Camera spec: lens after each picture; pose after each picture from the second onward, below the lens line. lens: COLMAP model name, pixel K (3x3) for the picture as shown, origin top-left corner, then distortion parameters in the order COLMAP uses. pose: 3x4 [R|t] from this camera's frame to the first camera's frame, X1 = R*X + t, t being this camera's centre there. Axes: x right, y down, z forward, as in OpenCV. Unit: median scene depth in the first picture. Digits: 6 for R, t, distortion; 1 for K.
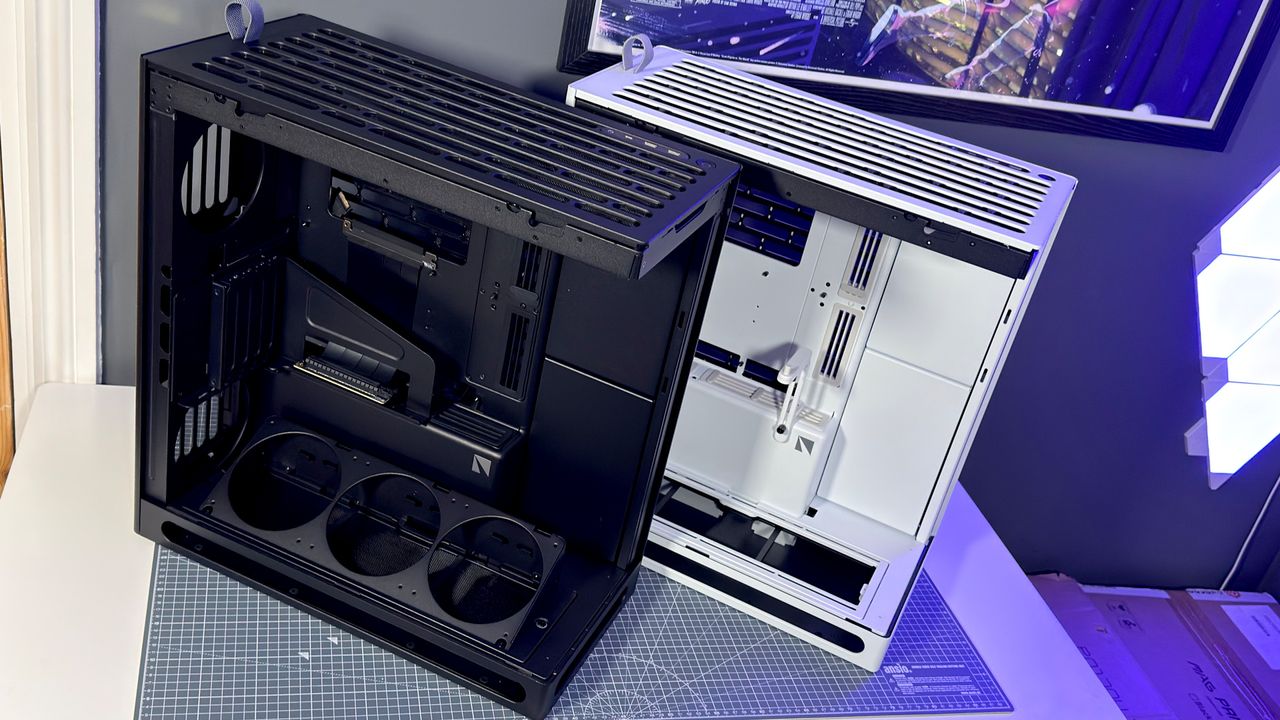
lens RADIAL K [[1318.5, 0, 664.4], [0, 1318.5, 368.1], [0, 0, 1]] dist [0.043584, 0.000000]
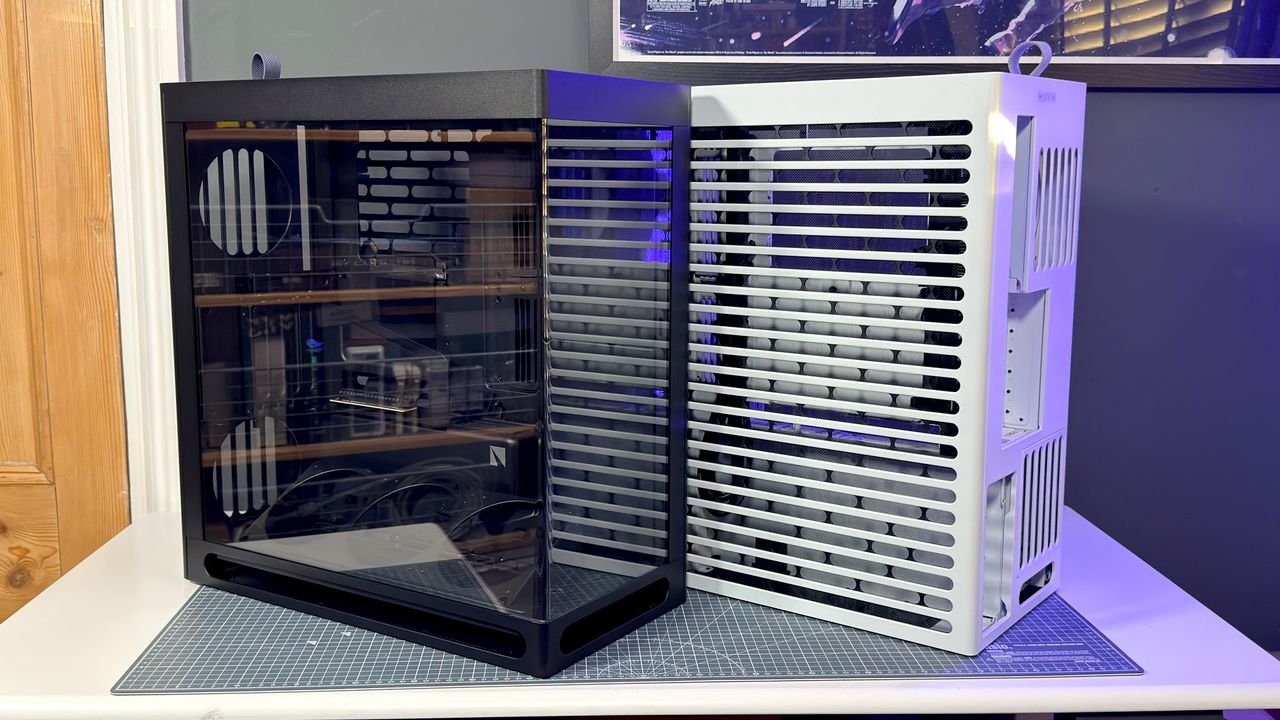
lens RADIAL K [[1318.5, 0, 639.9], [0, 1318.5, 360.4], [0, 0, 1]] dist [0.043584, 0.000000]
pose [[0.959586, -0.173805, -0.221328, 0.178883], [0.075820, 0.917075, -0.391440, 0.374443], [0.271008, 0.358840, 0.893190, 0.123584]]
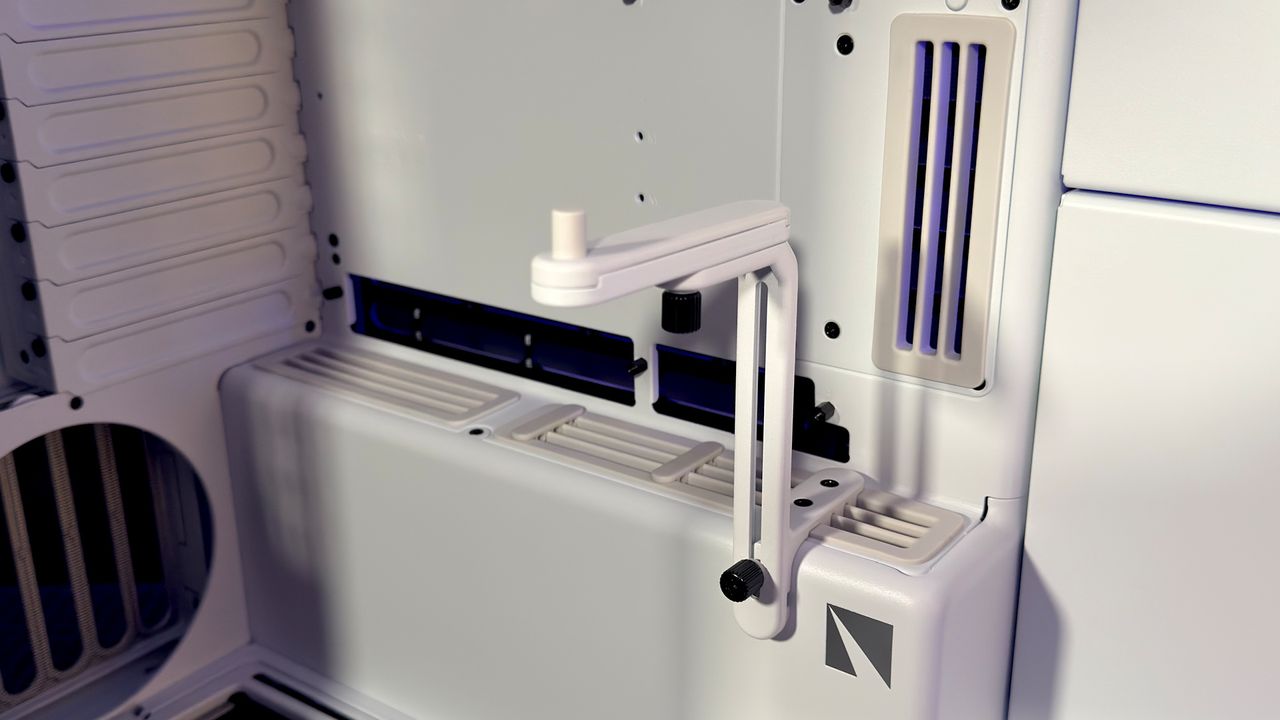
lens RADIAL K [[1318.5, 0, 649.7], [0, 1318.5, 357.9], [0, 0, 1]] dist [0.043584, 0.000000]
pose [[0.955186, -0.130106, -0.265880, 0.147534], [0.077947, 0.977078, -0.198097, 0.055289], [0.285559, 0.168494, 0.943433, 0.798964]]
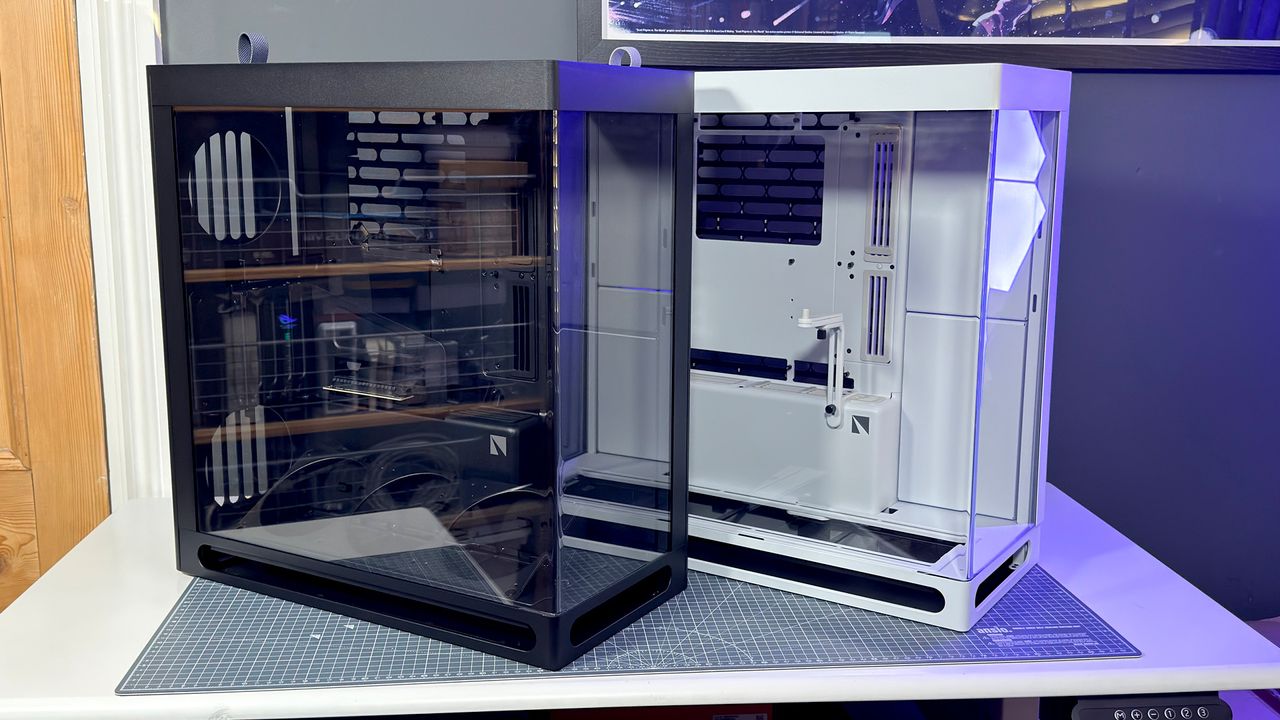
lens RADIAL K [[1318.5, 0, 649.8], [0, 1318.5, 362.1], [0, 0, 1]] dist [0.043584, 0.000000]
pose [[0.968272, -0.171470, -0.181788, 0.146515], [0.097627, 0.929198, -0.356456, 0.350849], [0.230038, 0.327399, 0.916457, 0.109884]]
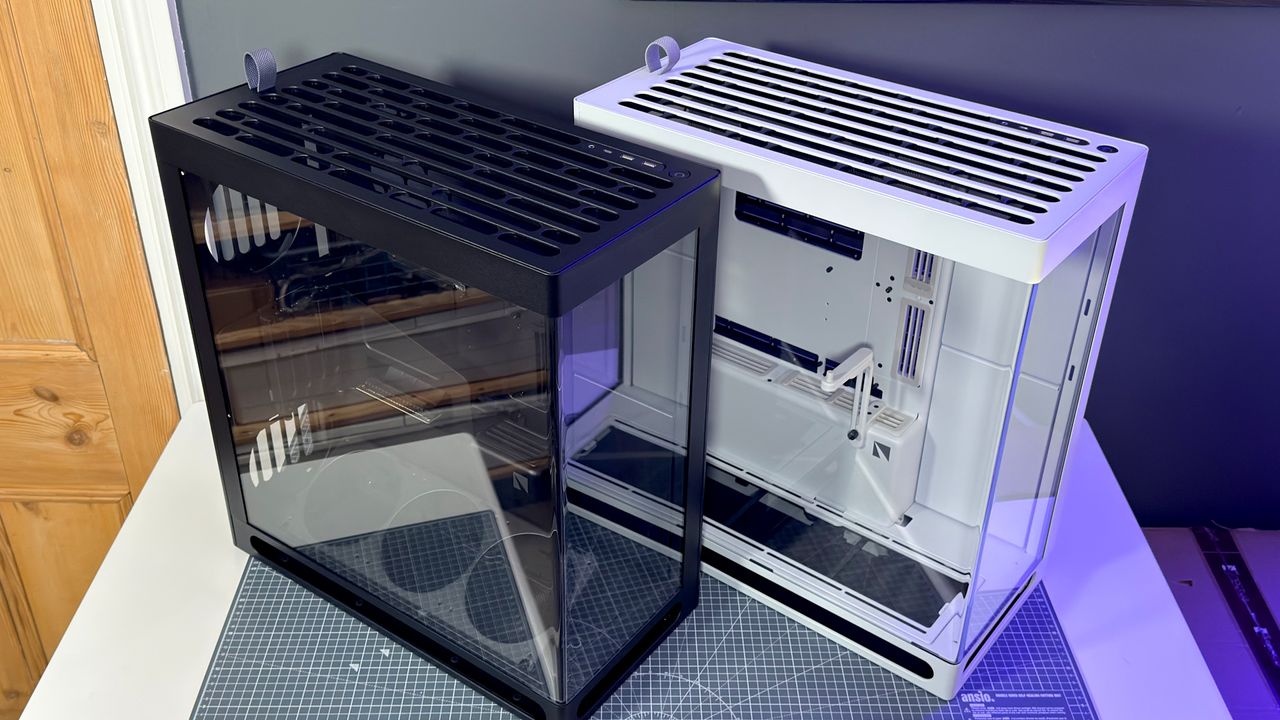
lens RADIAL K [[1318.5, 0, 639.3], [0, 1318.5, 354.1], [0, 0, 1]] dist [0.043584, 0.000000]
pose [[0.953662, -0.035490, -0.298780, 0.236117], [0.042936, 0.998908, 0.018394, -0.036041], [0.297801, -0.030370, 0.954145, 0.065384]]
